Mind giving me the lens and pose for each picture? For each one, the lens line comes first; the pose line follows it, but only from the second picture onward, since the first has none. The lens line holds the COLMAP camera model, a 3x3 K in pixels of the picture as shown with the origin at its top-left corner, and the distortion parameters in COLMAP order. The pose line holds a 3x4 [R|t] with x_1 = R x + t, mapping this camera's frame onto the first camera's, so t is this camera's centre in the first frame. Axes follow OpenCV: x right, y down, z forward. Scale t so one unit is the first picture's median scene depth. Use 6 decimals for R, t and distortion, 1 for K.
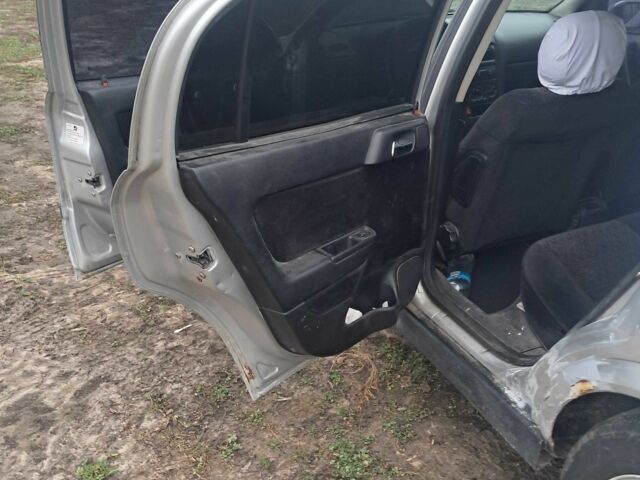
lens RADIAL K [[652.6, 0, 320.0], [0, 652.6, 240.0], [0, 0, 1]] dist [0.180537, -0.575789]
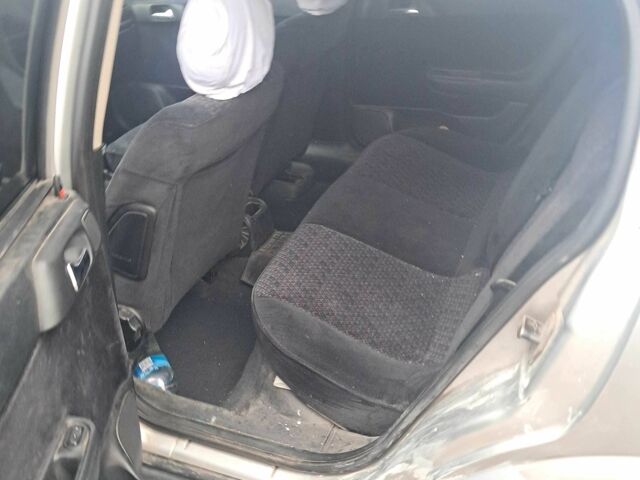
lens RADIAL K [[652.6, 0, 320.0], [0, 652.6, 240.0], [0, 0, 1]] dist [0.180537, -0.575789]
pose [[0.707672, -0.369550, 0.602190, -0.050222], [0.331404, 0.926349, 0.179026, -0.162514], [-0.623996, 0.072876, 0.778022, 0.364615]]
